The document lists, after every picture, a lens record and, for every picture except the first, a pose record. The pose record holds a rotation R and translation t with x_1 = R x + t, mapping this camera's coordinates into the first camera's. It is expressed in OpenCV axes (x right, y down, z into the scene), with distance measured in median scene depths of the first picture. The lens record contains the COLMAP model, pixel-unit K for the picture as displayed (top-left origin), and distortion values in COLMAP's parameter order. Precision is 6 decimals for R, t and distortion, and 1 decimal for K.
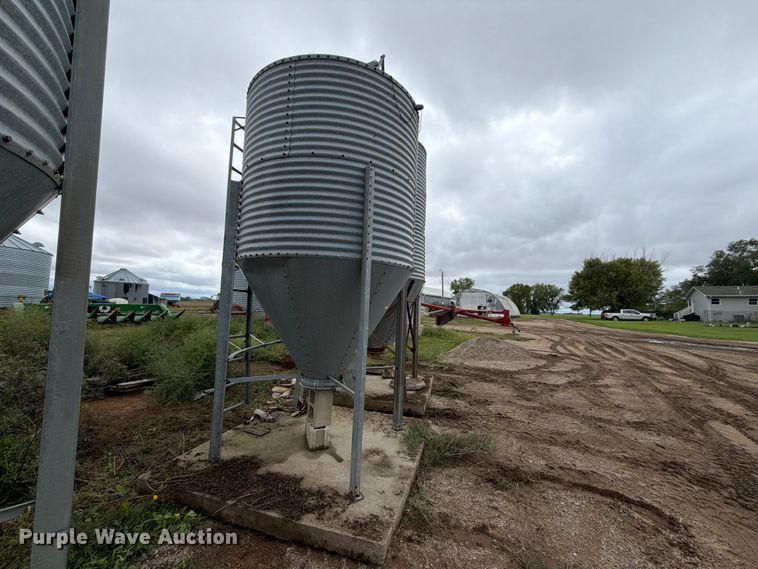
lens RADIAL K [[300.8, 0, 380.0], [0, 300.8, 285.8], [0, 0, 1]] dist [-0.002219, 0.000010]
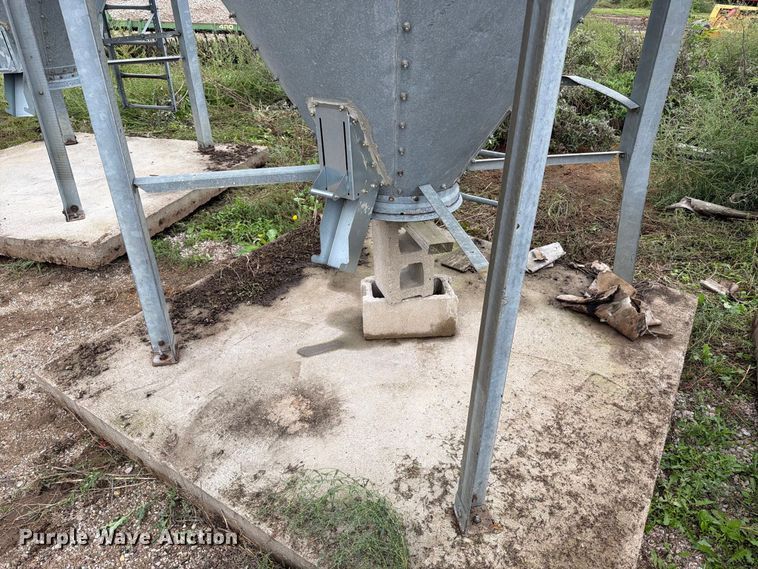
lens RADIAL K [[529.2, 0, 381.3], [0, 529.2, 286.5], [0, 0, 1]] dist [0.069111, -0.080048]
pose [[-0.275274, 0.453508, -0.847676, 0.183168], [0.033271, 0.885707, 0.463051, 0.057077], [0.960790, 0.099262, -0.258901, 0.527482]]
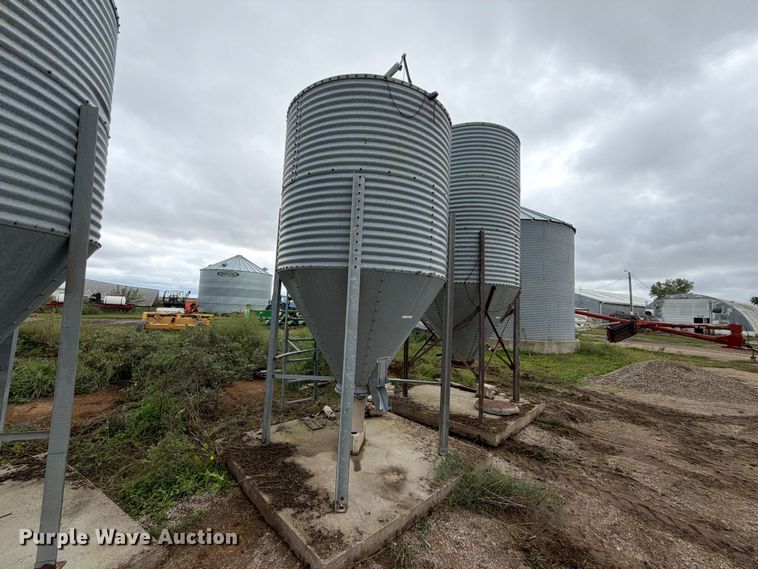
lens RADIAL K [[300.8, 0, 380.0], [0, 300.8, 285.8], [0, 0, 1]] dist [-0.002219, 0.000010]
pose [[0.871040, -0.031743, -0.490185, 0.179288], [0.018142, 0.999308, -0.032475, 0.001977], [0.490876, 0.019394, 0.871013, 0.063058]]
